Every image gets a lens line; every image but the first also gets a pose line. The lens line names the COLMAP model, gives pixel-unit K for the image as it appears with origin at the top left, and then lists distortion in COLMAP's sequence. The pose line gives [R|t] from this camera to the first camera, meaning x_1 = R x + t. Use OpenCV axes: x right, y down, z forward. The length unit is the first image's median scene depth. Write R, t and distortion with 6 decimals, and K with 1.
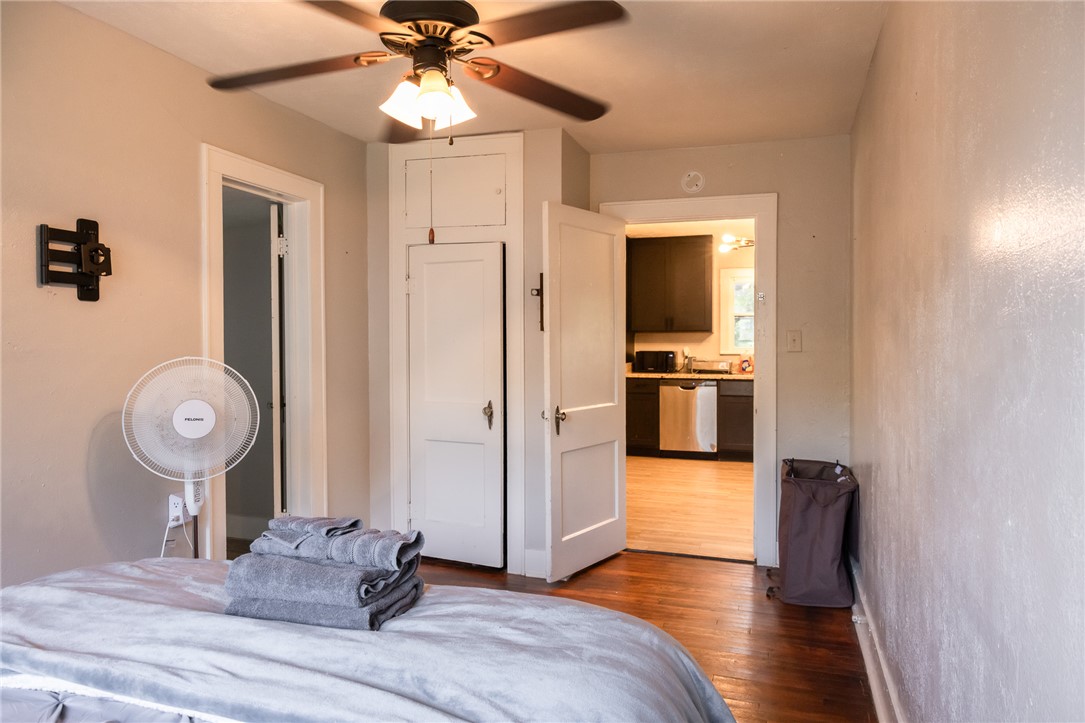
lens RADIAL K [[723.4, 0, 545.3], [0, 723.4, 360.3], [0, 0, 1]] dist [0.002079, 0.003572]
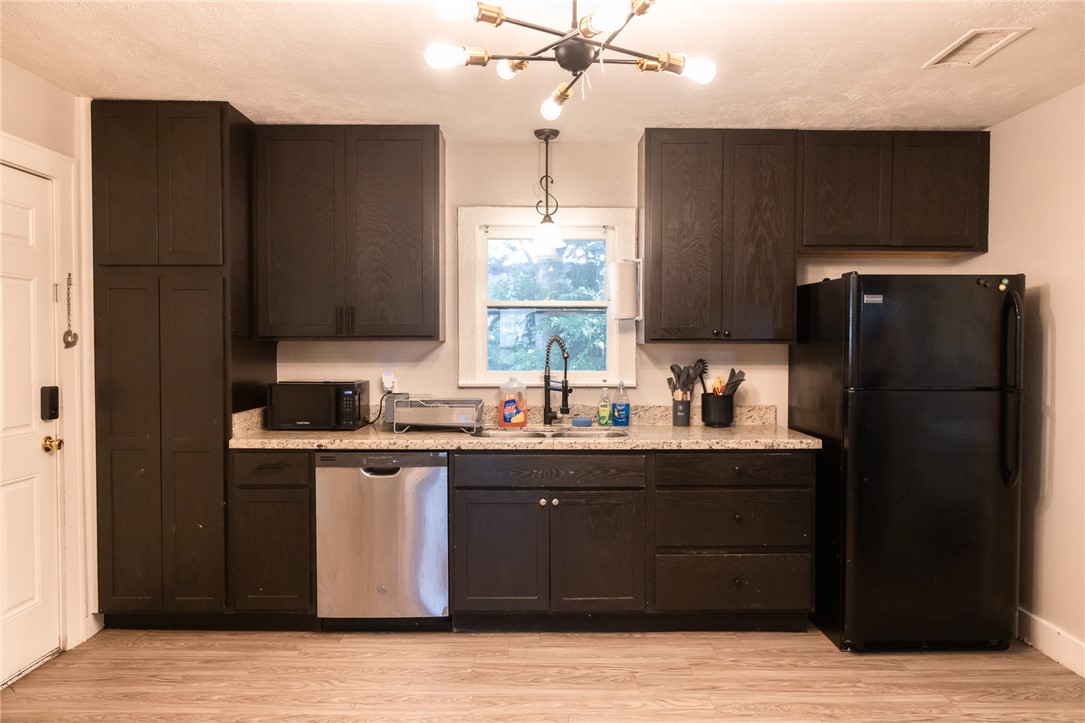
lens RADIAL K [[723.4, 0, 545.3], [0, 723.4, 360.3], [0, 0, 1]] dist [0.002079, 0.003572]
pose [[0.948440, -0.004203, 0.316929, 0.150037], [0.004709, 0.999989, -0.000832, -0.025897], [-0.316922, 0.002282, 0.948449, 0.549187]]
